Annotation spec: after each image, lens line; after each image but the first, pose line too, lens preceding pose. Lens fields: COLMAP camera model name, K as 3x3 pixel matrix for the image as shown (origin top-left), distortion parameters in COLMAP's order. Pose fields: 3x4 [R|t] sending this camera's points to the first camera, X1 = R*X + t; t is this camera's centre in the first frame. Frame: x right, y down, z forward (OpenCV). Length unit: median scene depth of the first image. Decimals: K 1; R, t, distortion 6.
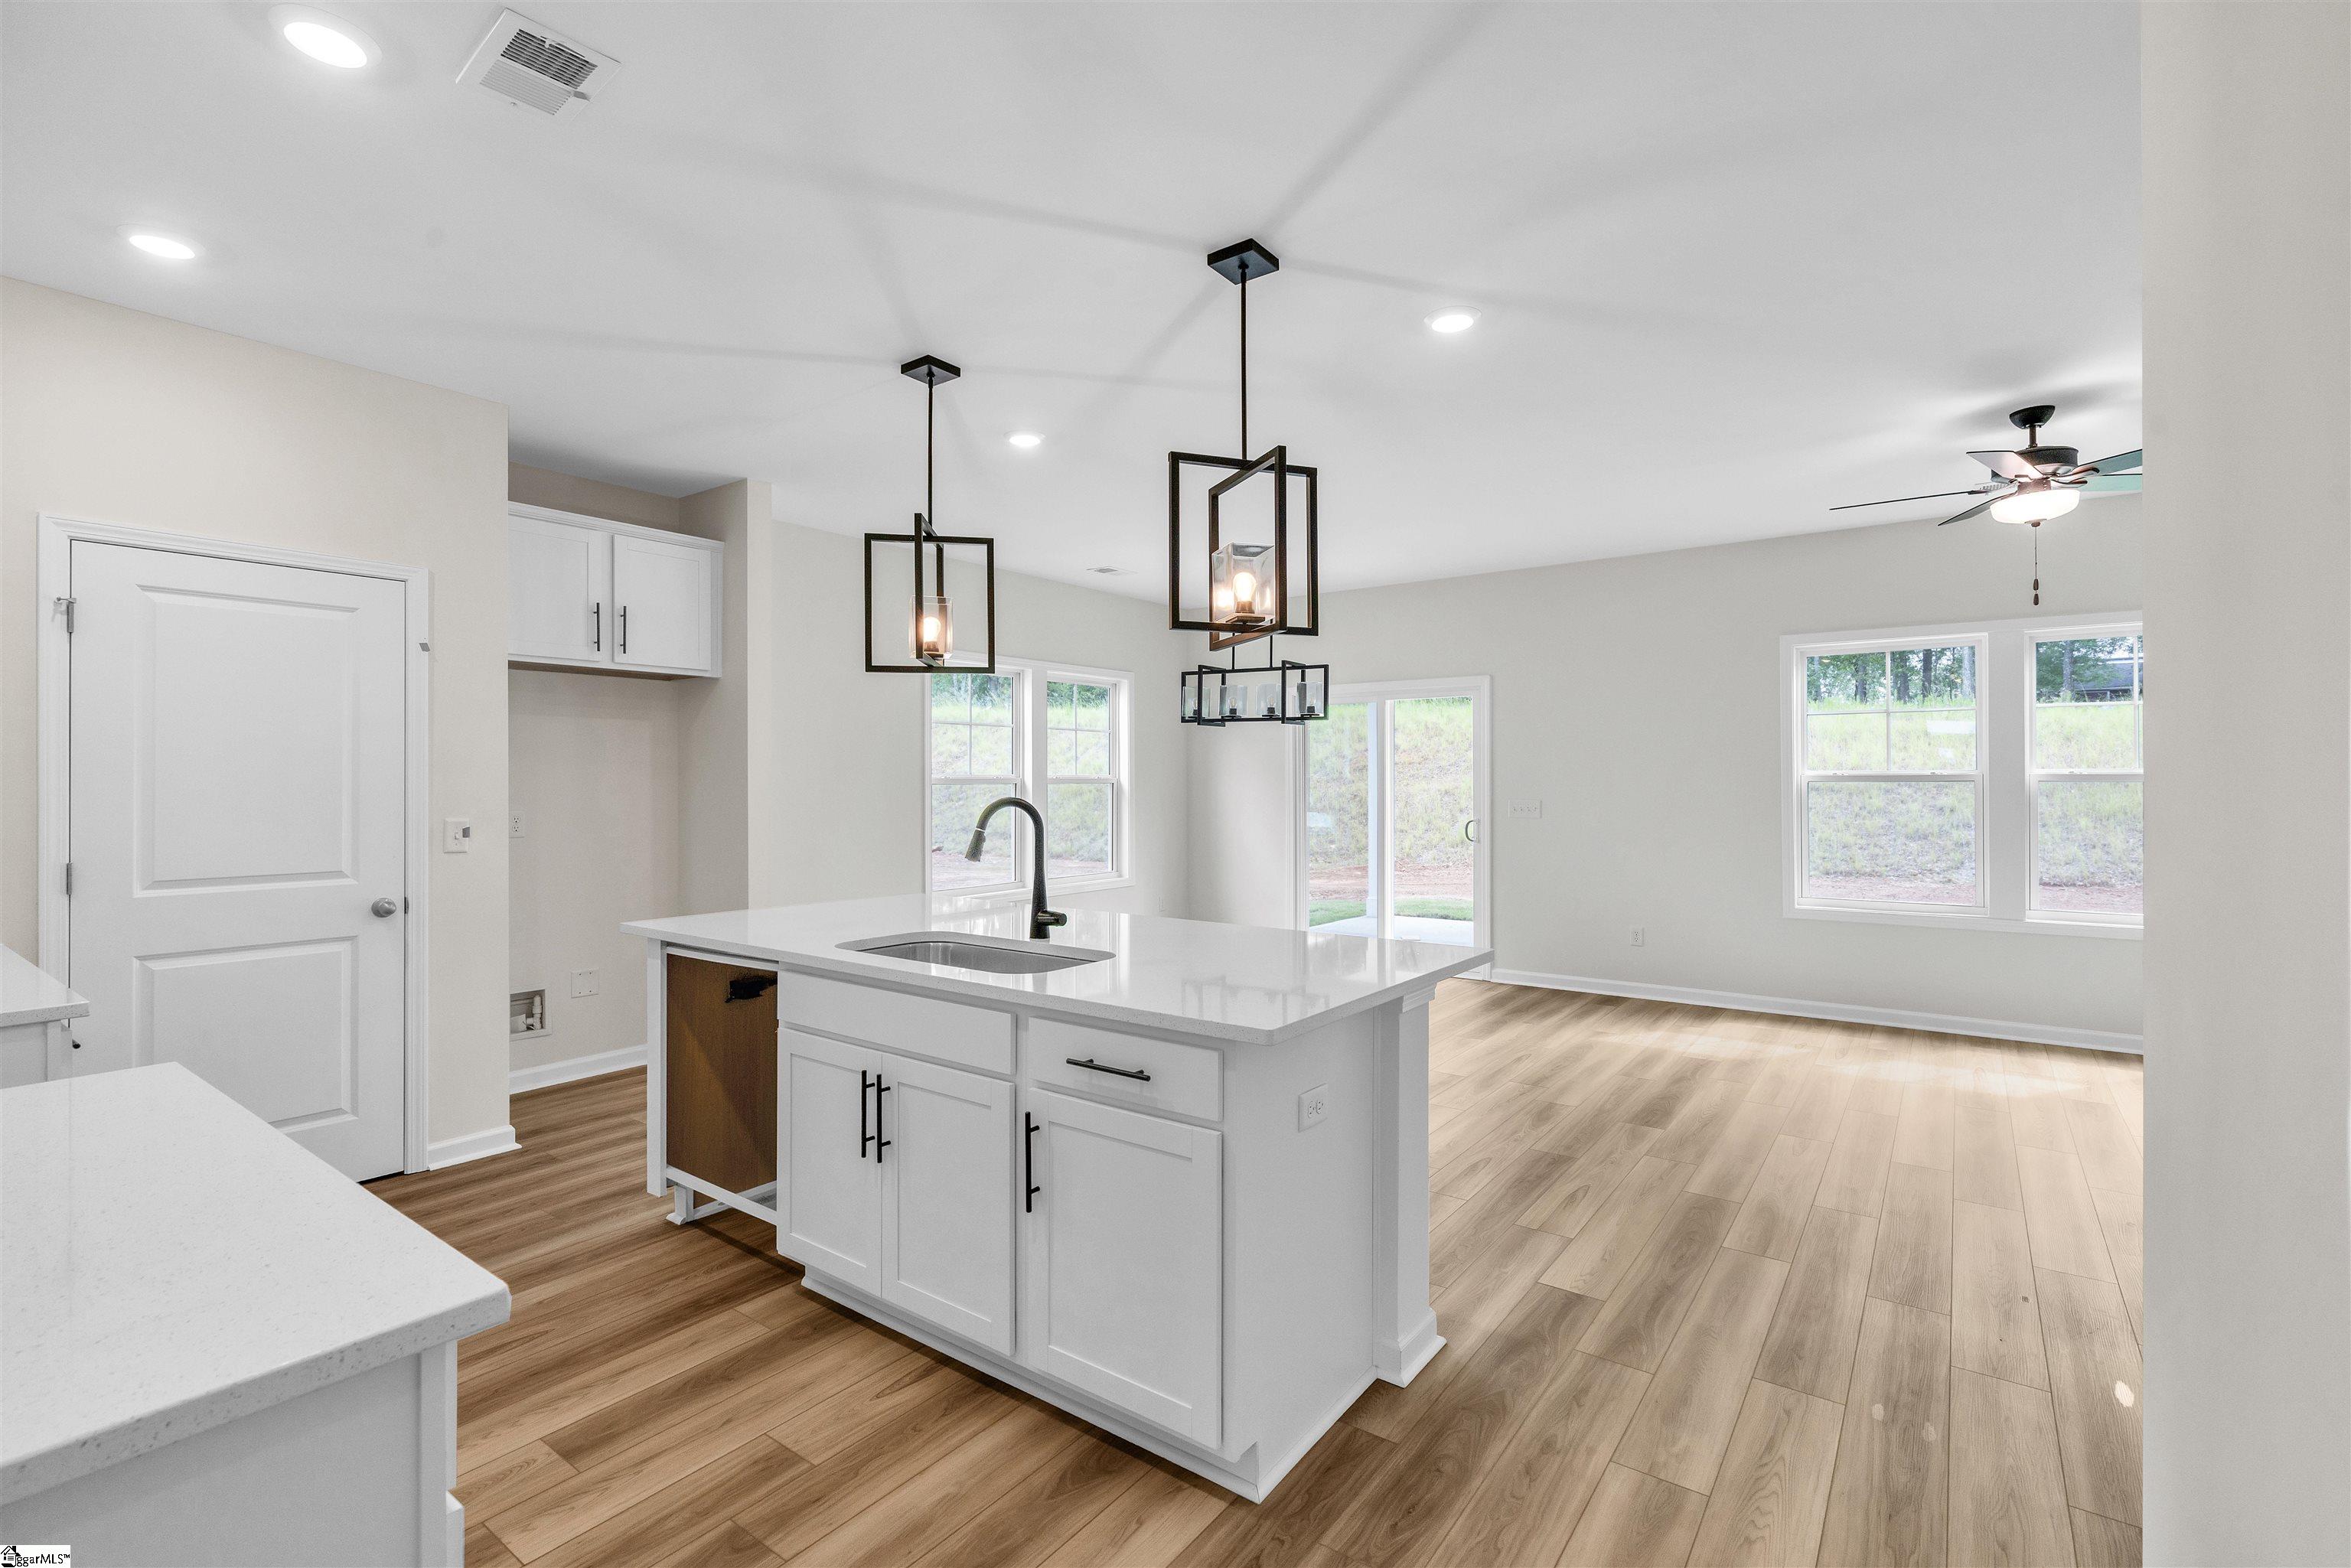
lens RADIAL K [[1059.7, 0, 1163.8], [0, 1059.7, 776.6], [0, 0, 1]] dist [-0.001346, 0.000307]
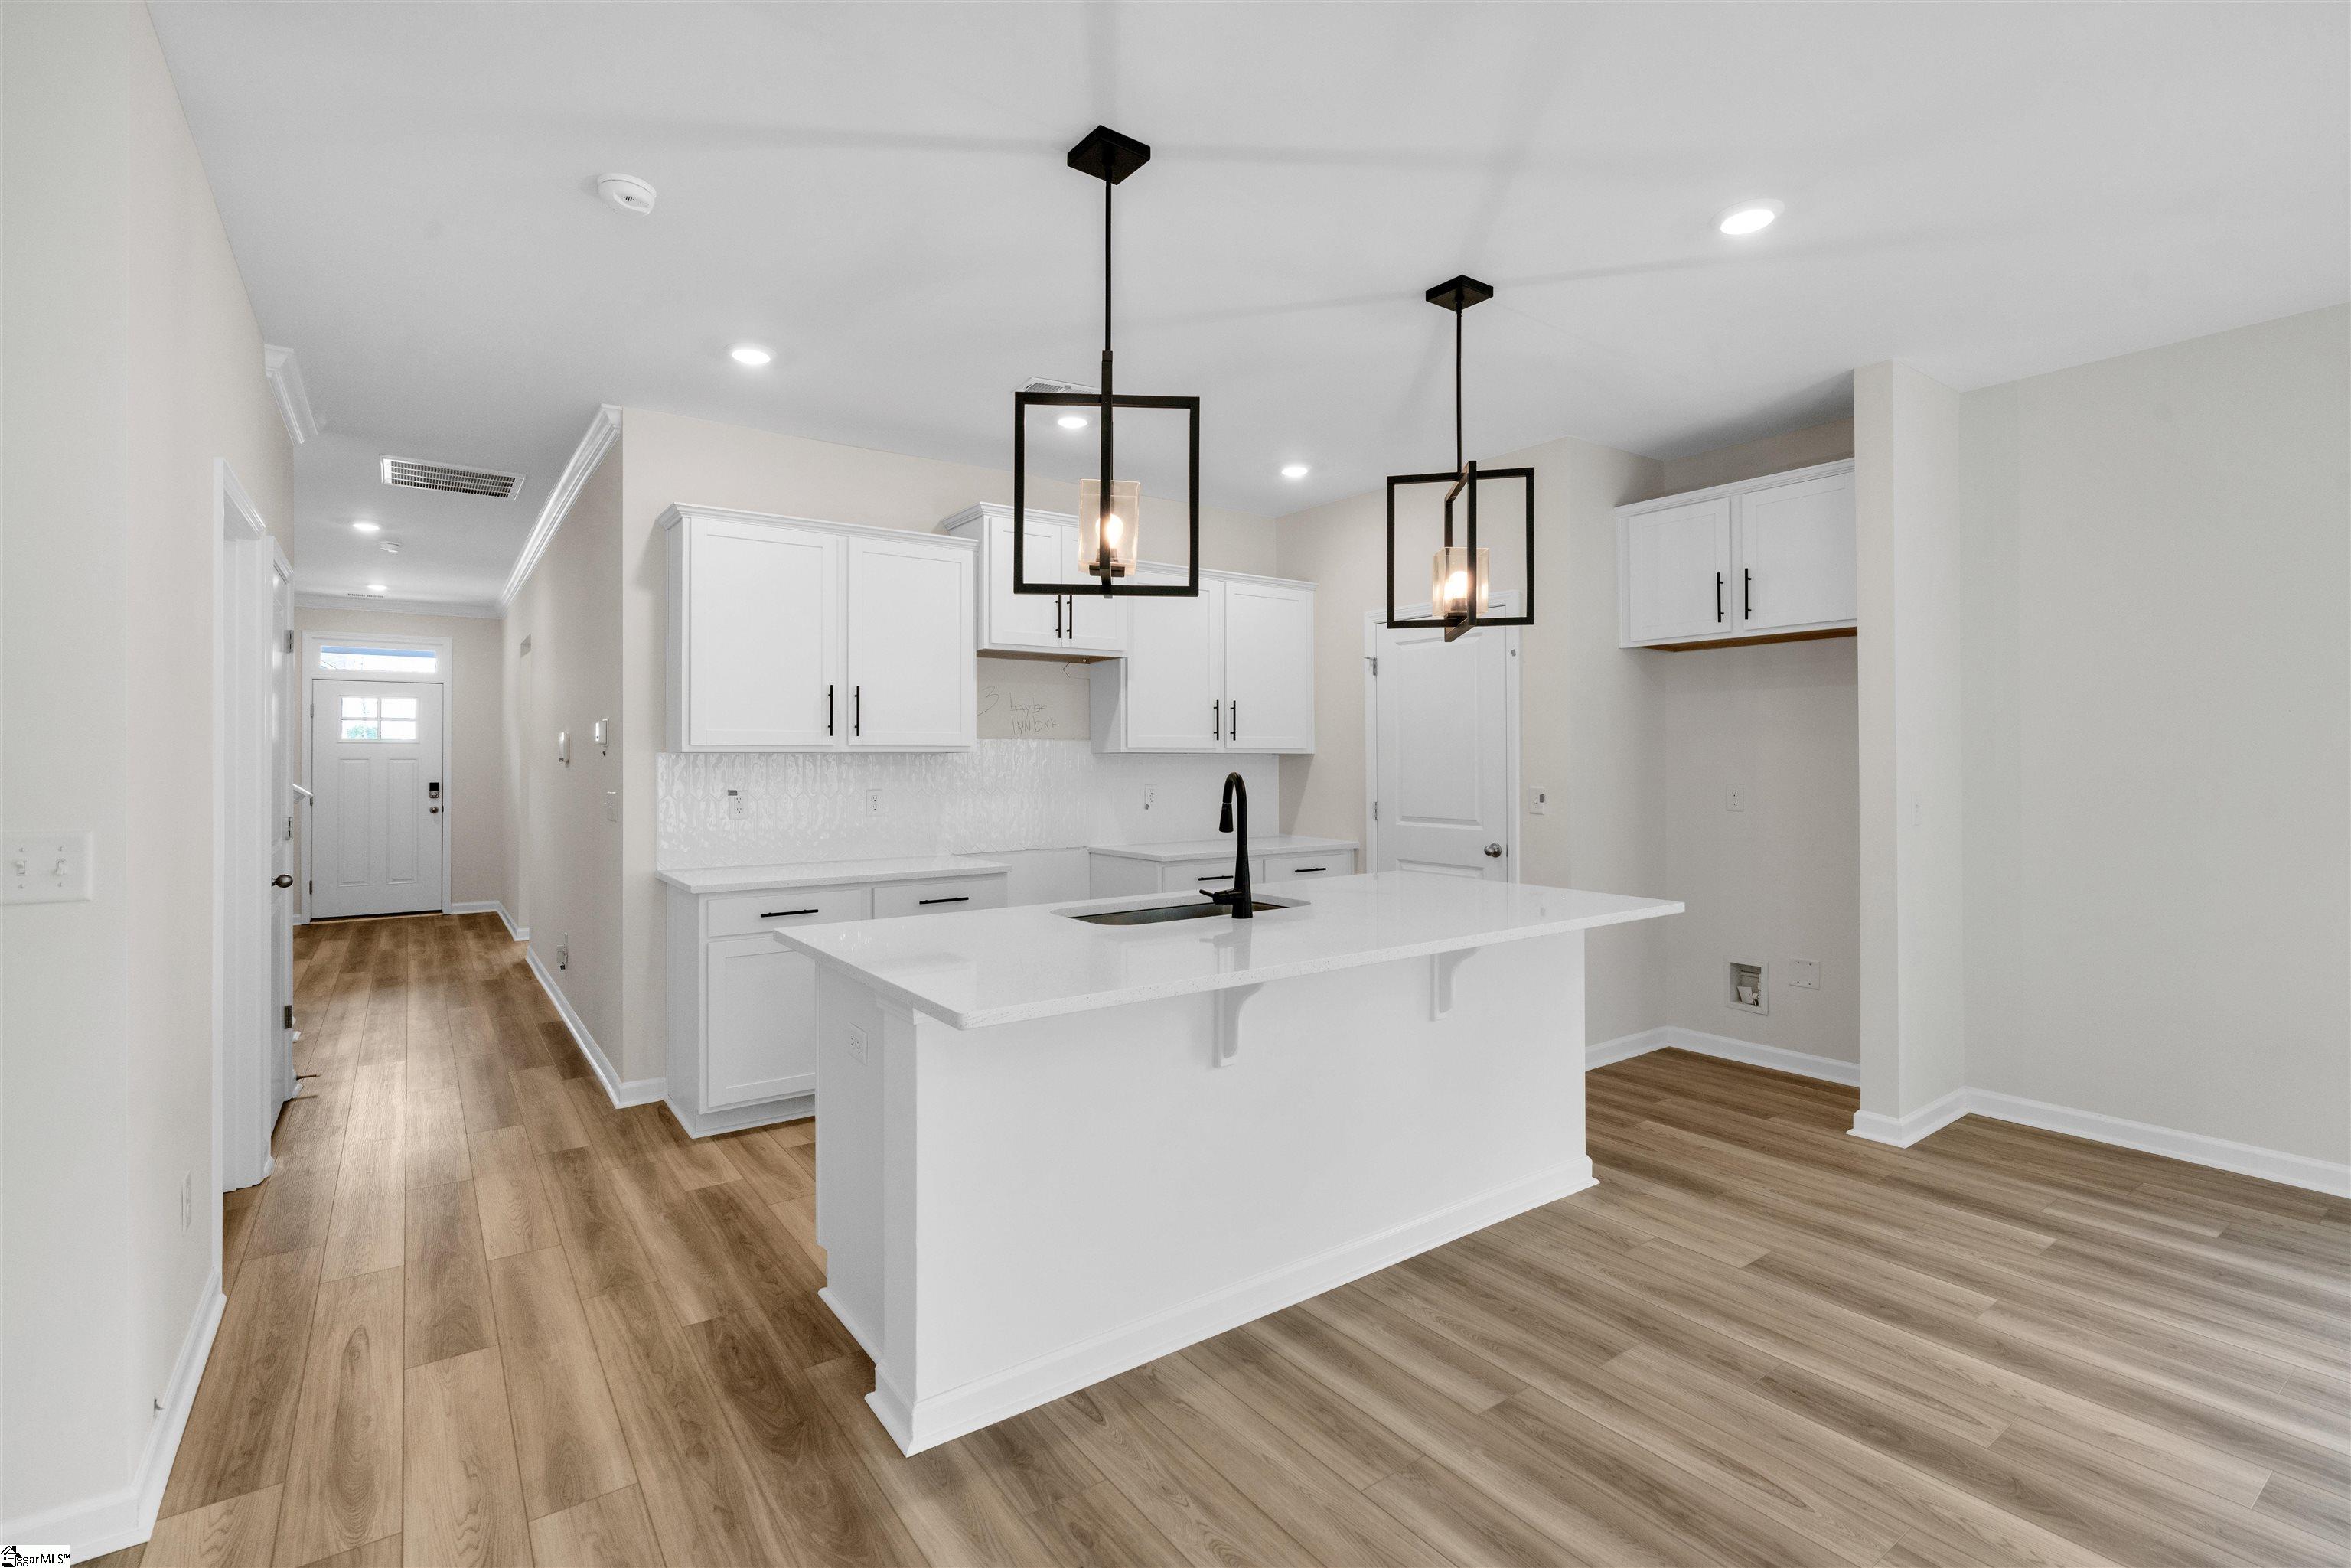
lens RADIAL K [[1069.1, 0, 1168.6], [0, 1069.1, 753.5], [0, 0, 1]] dist [-0.000833, 0.000590]
pose [[-0.302141, -0.003844, -0.953255, 0.662250], [0.007761, 0.999949, -0.006493, 0.005530], [0.953232, -0.009360, -0.302096, 0.972176]]
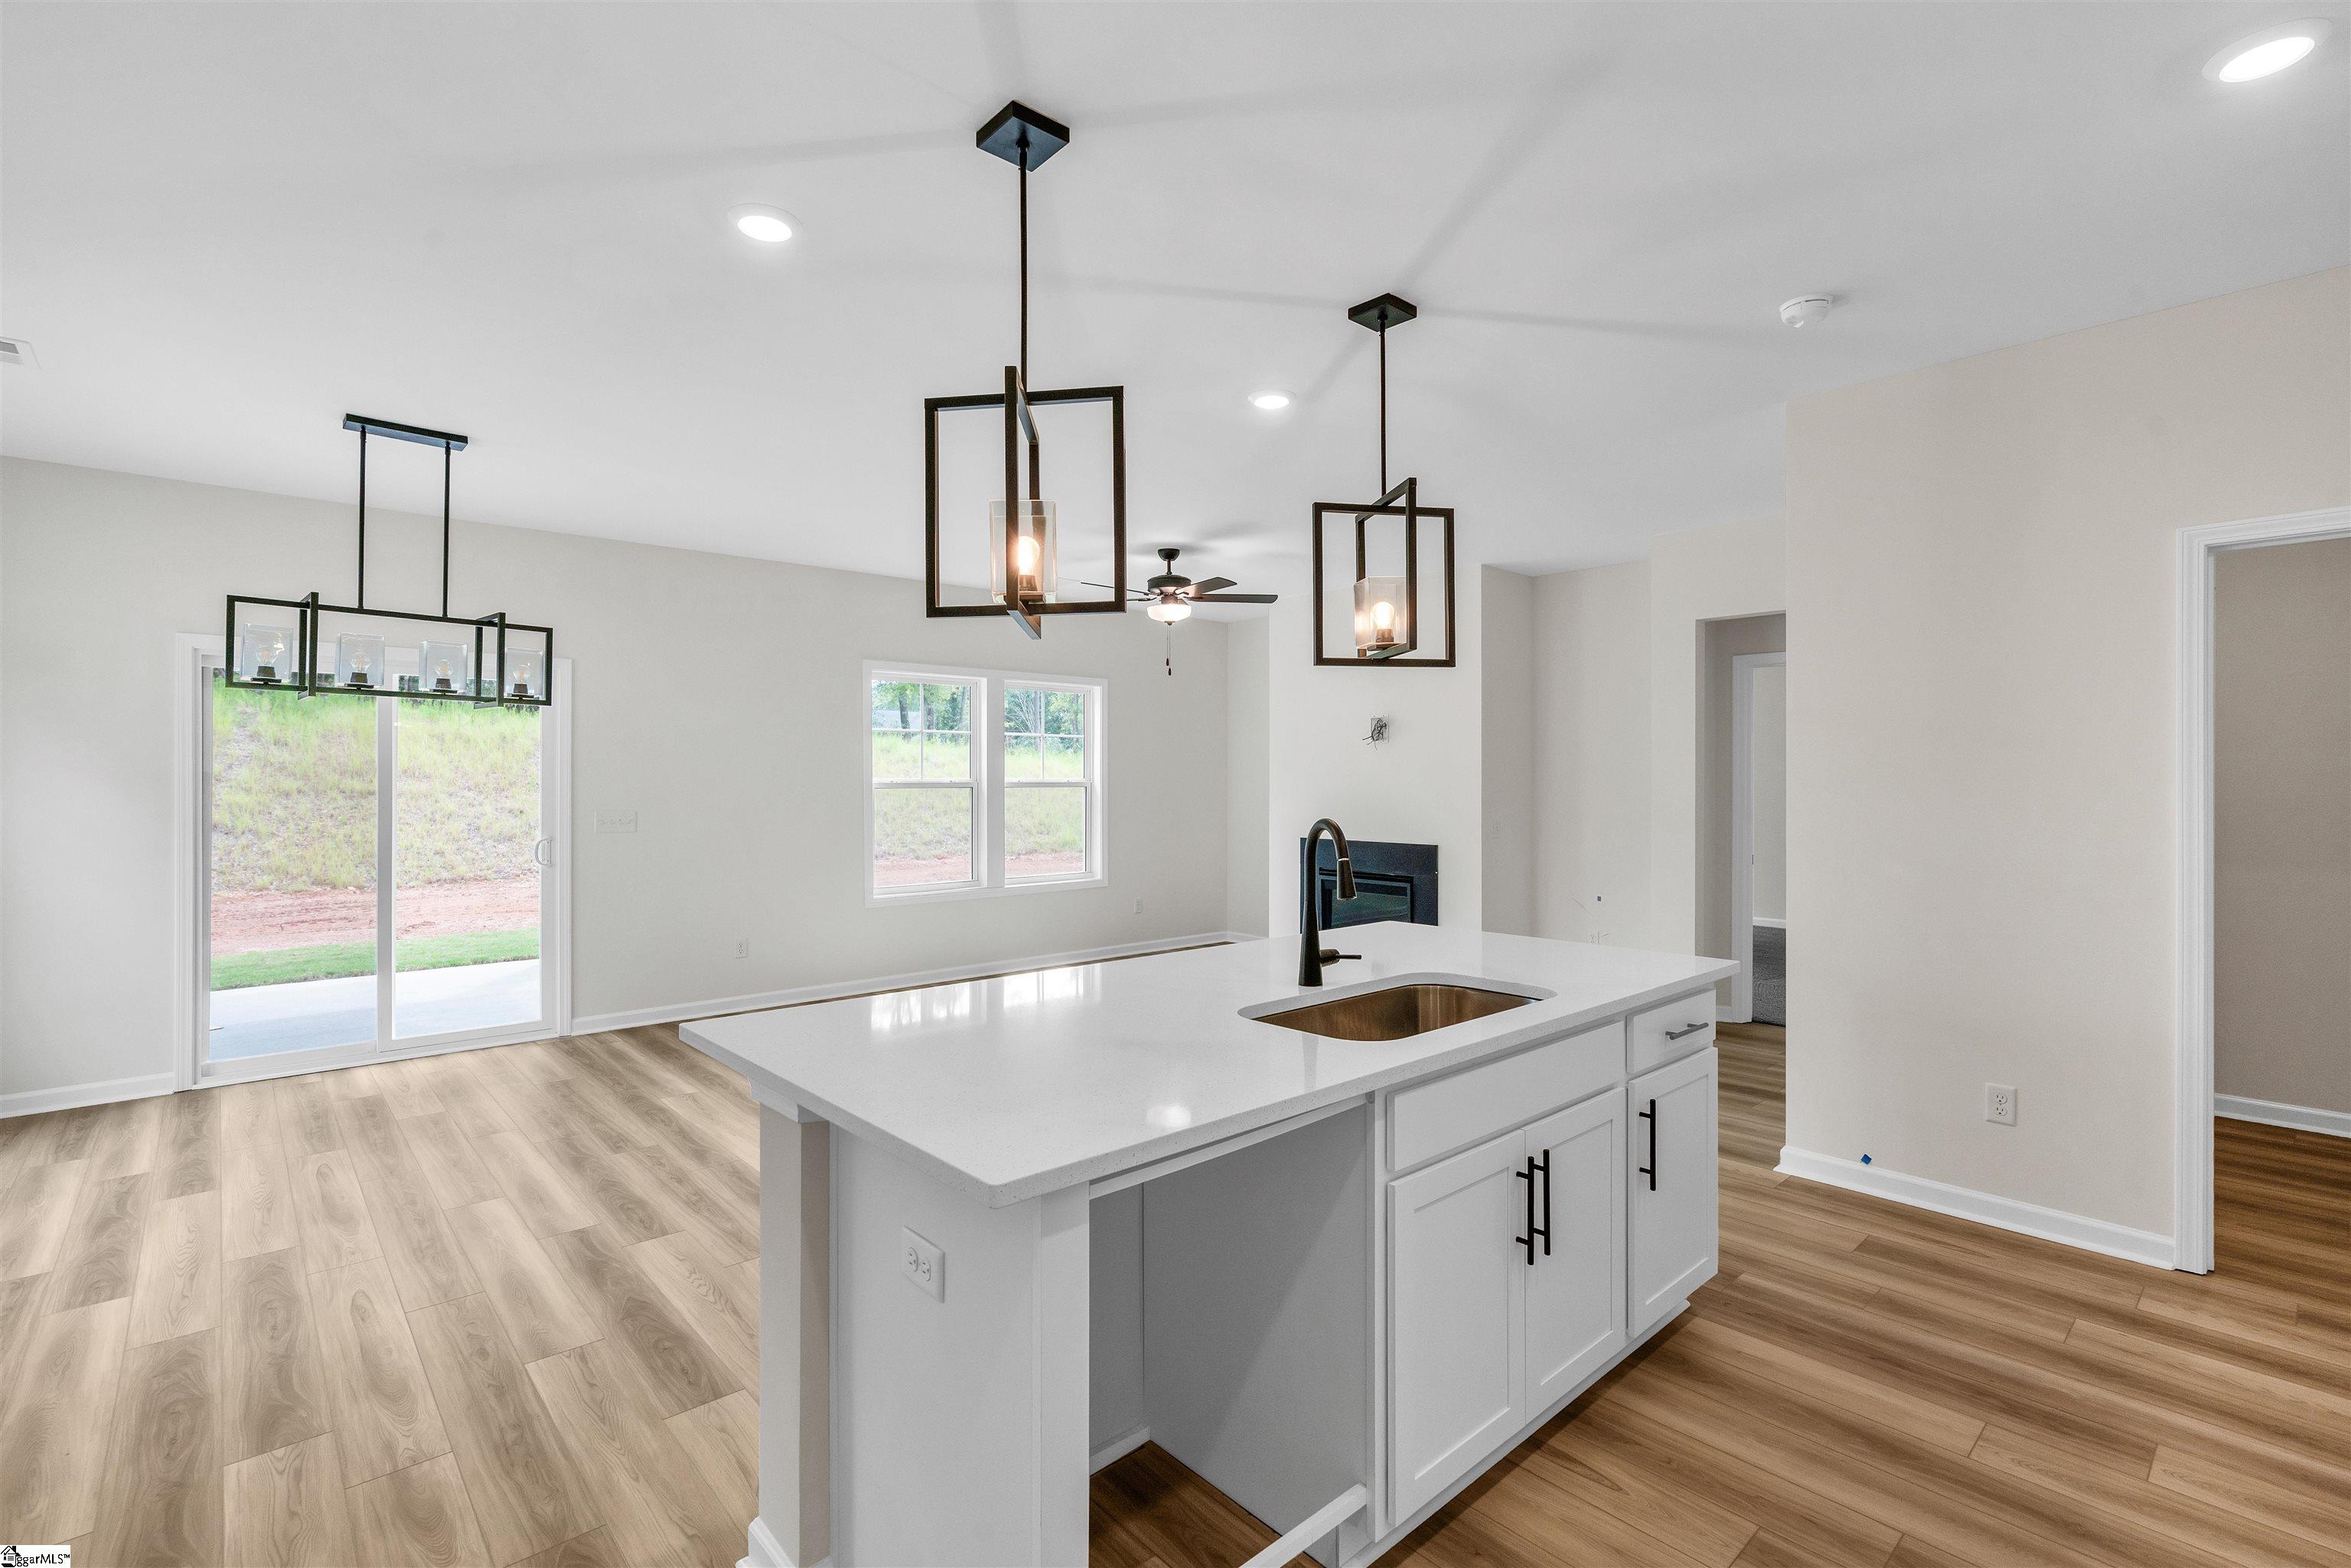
lens RADIAL K [[1059.7, 0, 1163.8], [0, 1059.7, 776.6], [0, 0, 1]] dist [-0.001346, 0.000307]
pose [[0.194019, 0.004640, 0.980987, -0.760188], [-0.003533, 0.999986, -0.004031, -0.007157], [-0.980991, -0.002684, 0.194033, 0.748257]]
